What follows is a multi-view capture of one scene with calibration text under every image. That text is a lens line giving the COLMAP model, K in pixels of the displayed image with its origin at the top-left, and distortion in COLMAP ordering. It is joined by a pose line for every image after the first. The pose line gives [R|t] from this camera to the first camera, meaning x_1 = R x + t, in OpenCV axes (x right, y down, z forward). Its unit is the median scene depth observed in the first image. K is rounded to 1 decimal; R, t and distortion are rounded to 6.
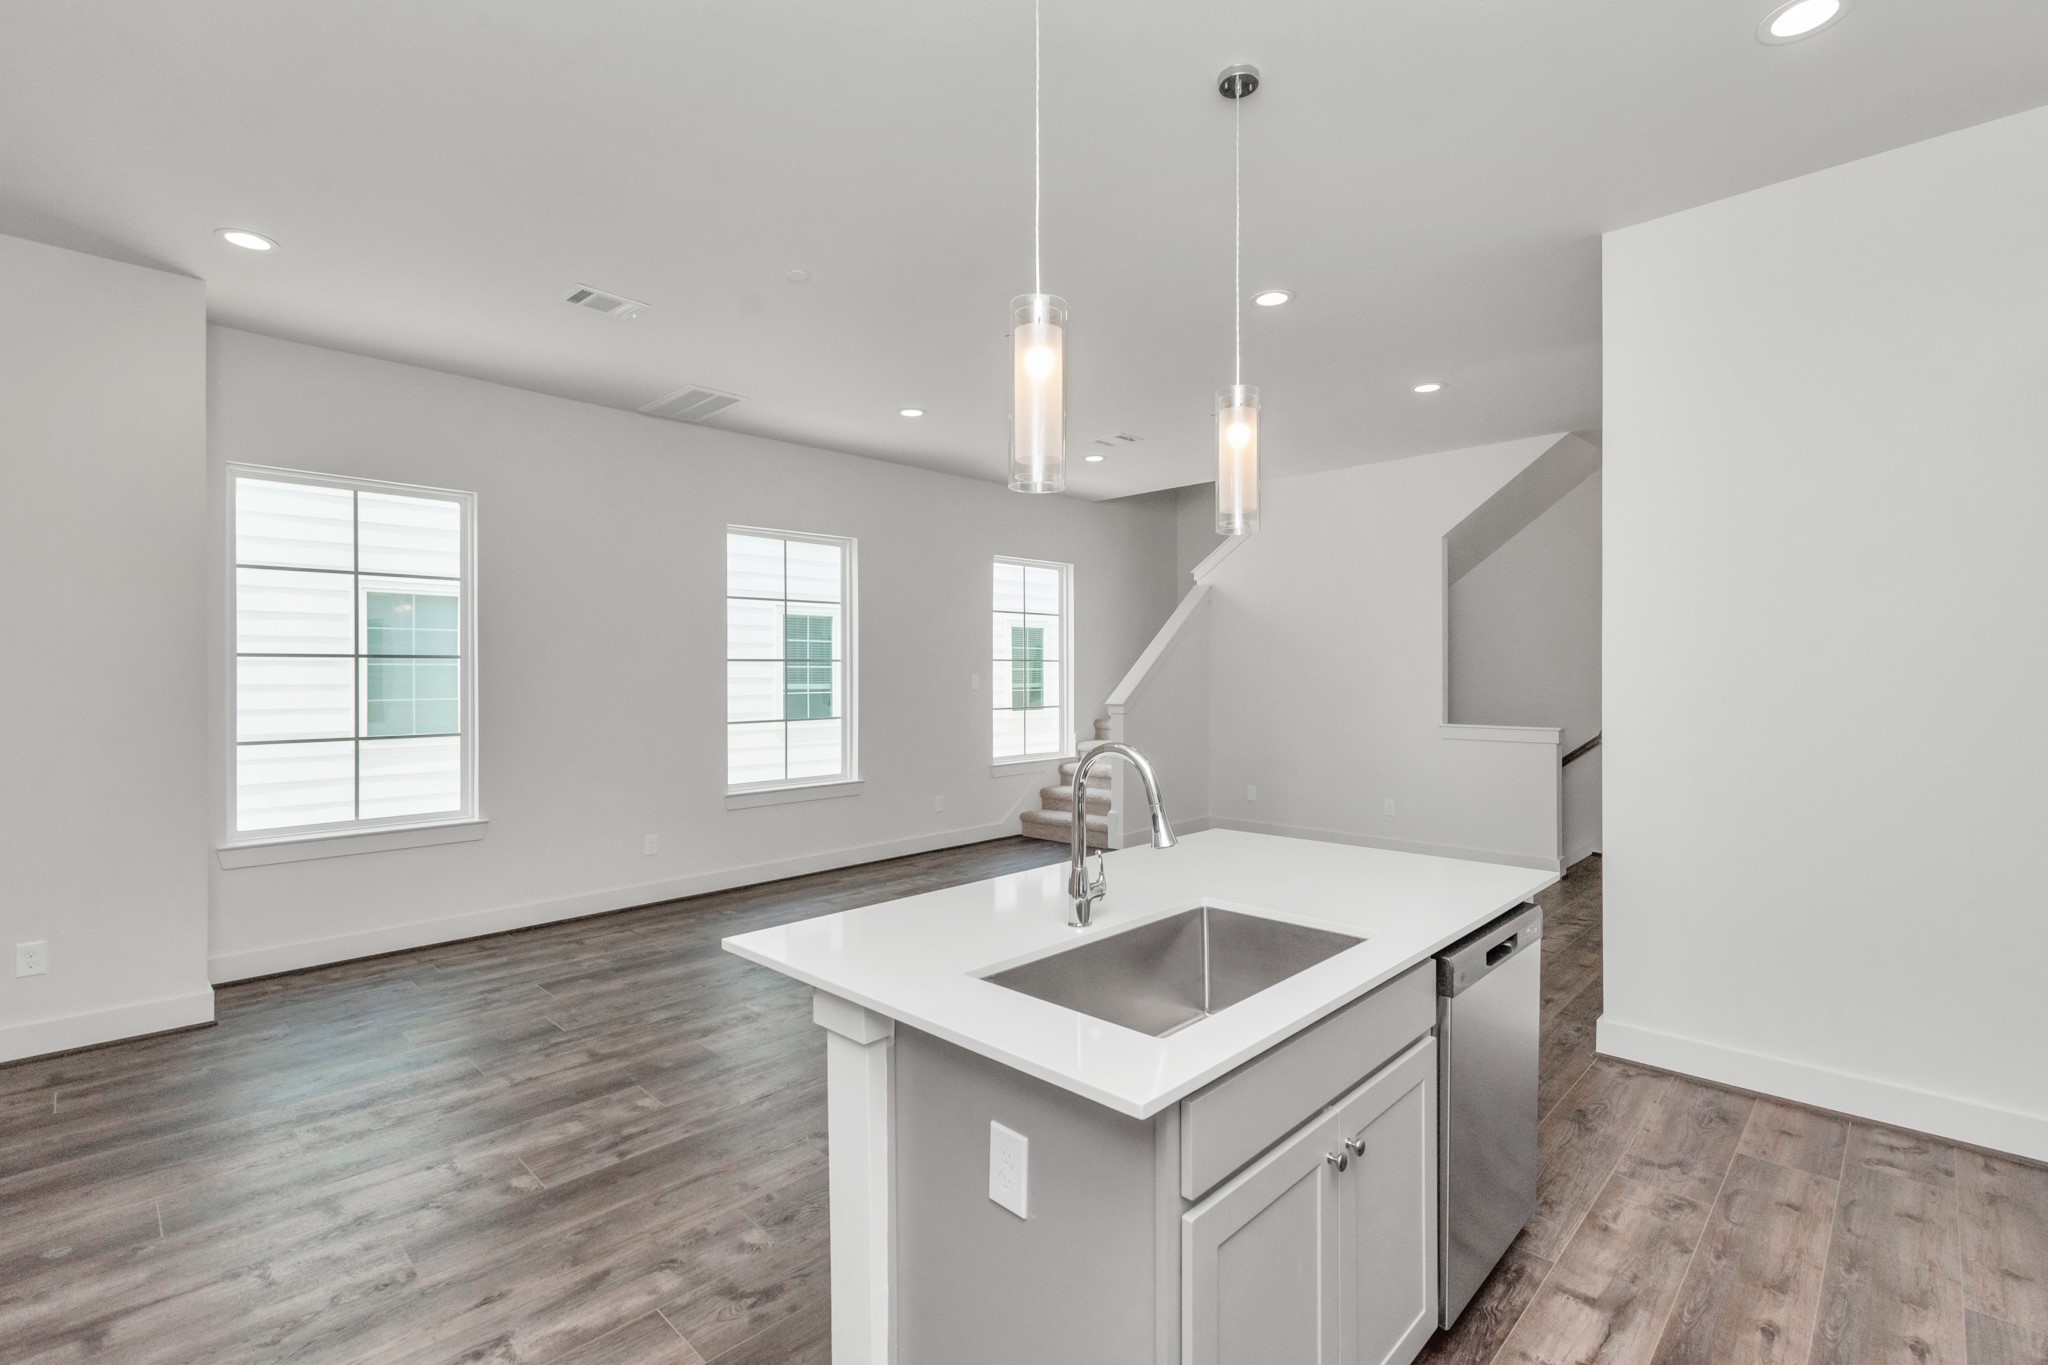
lens RADIAL K [[1008.1, 0, 1116.1], [0, 1008.1, 675.1], [0, 0, 1]] dist [0.000519, 0.000045]
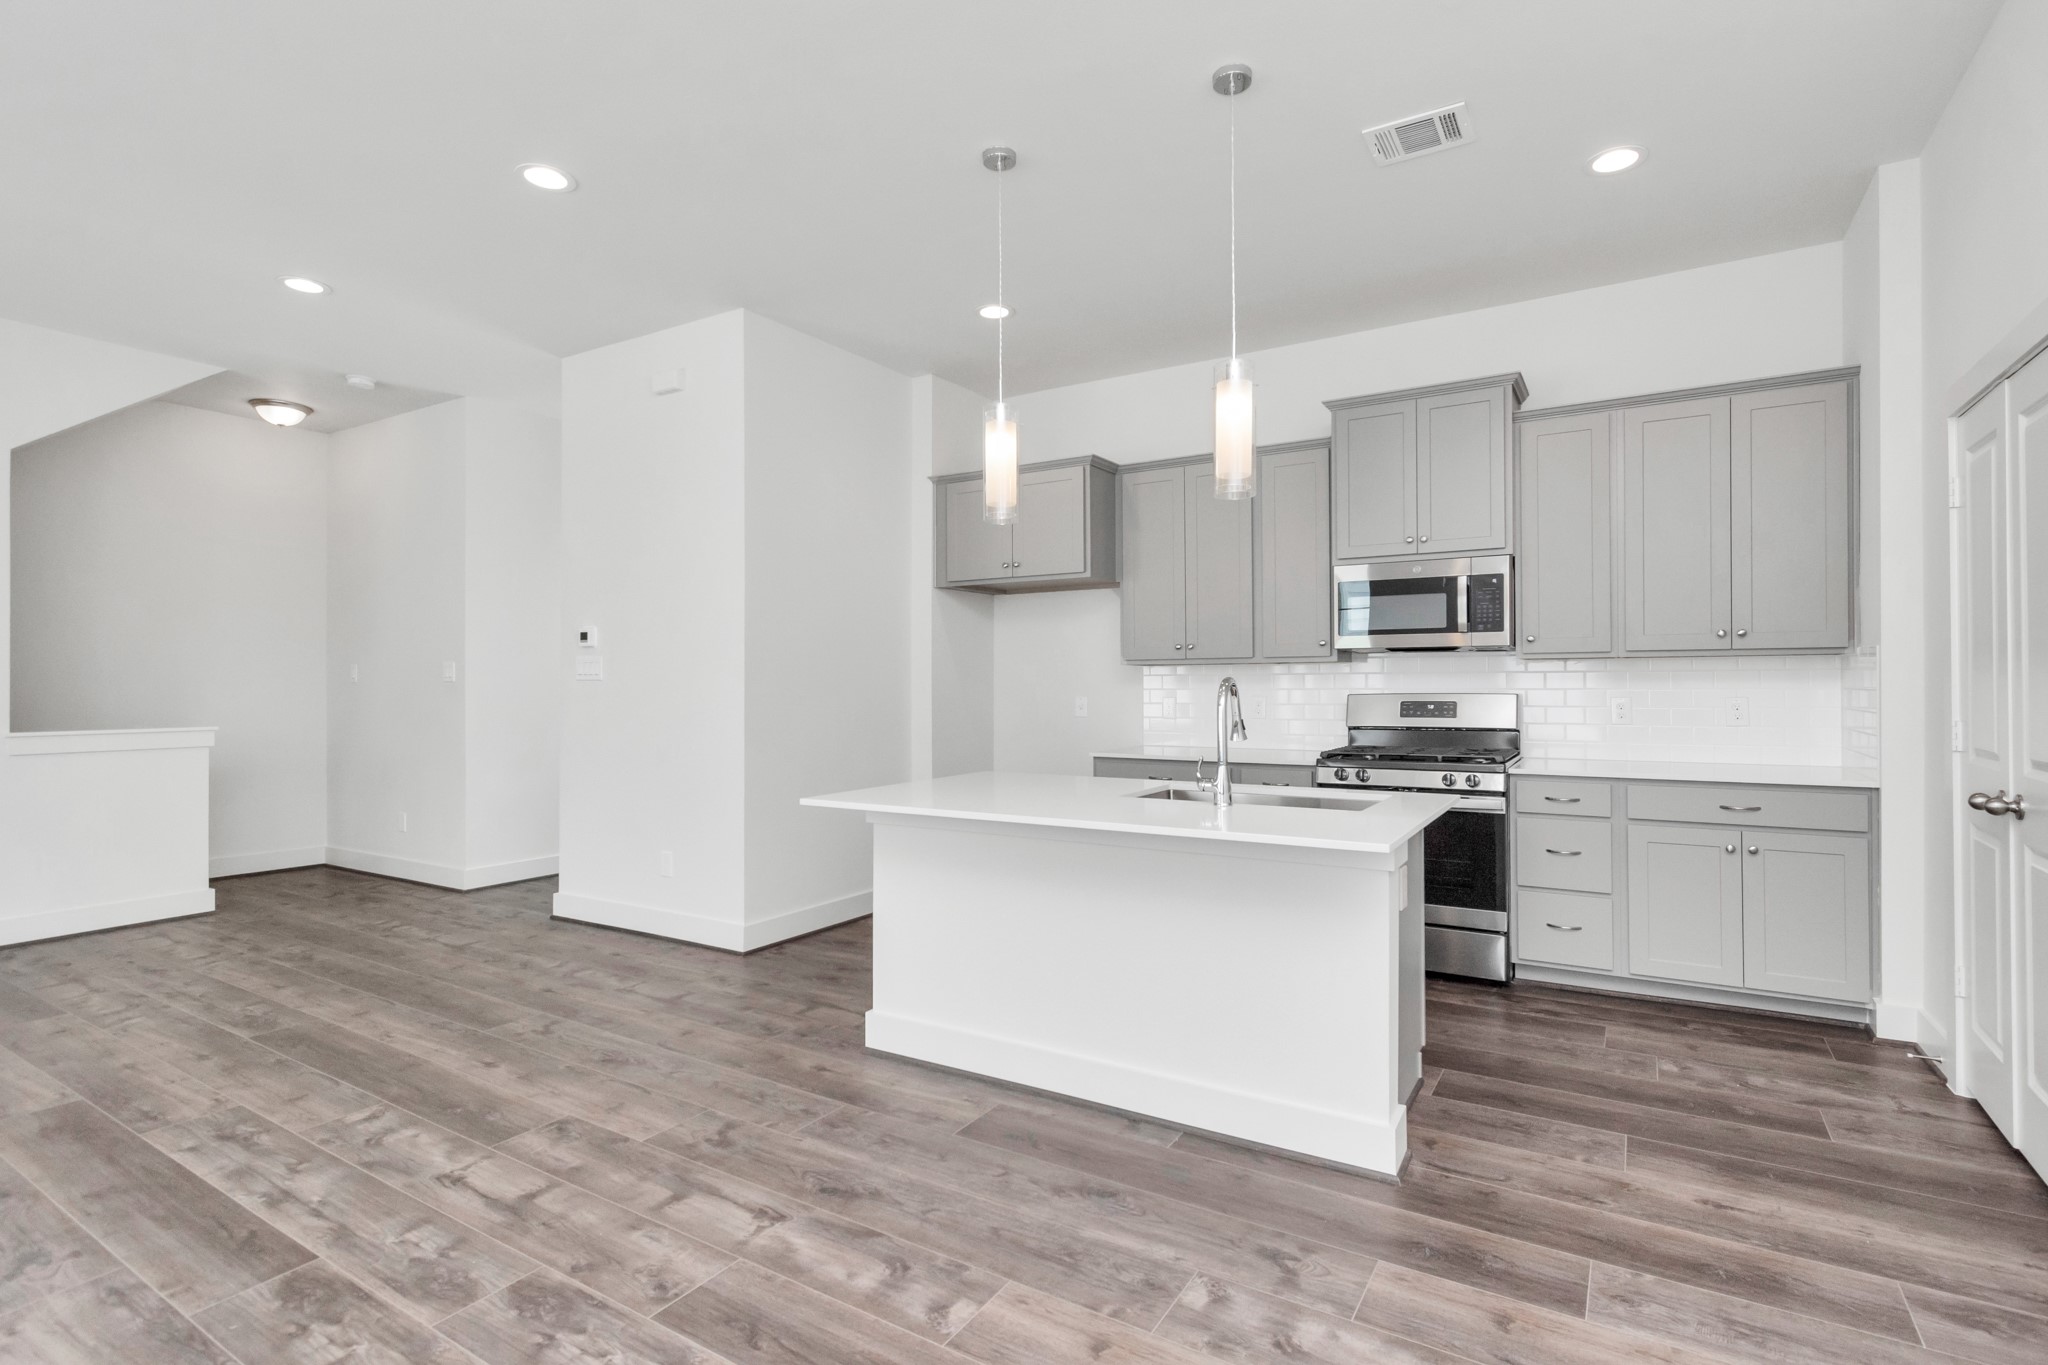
lens RADIAL K [[906.8, 0, 1034.5], [0, 906.8, 667.2], [0, 0, 1]] dist [0.005165, -0.003256]
pose [[-0.173206, 0.018009, 0.984721, -1.044488], [0.010349, 0.999811, -0.016464, 0.061716], [-0.984831, 0.007339, -0.173360, 1.227494]]
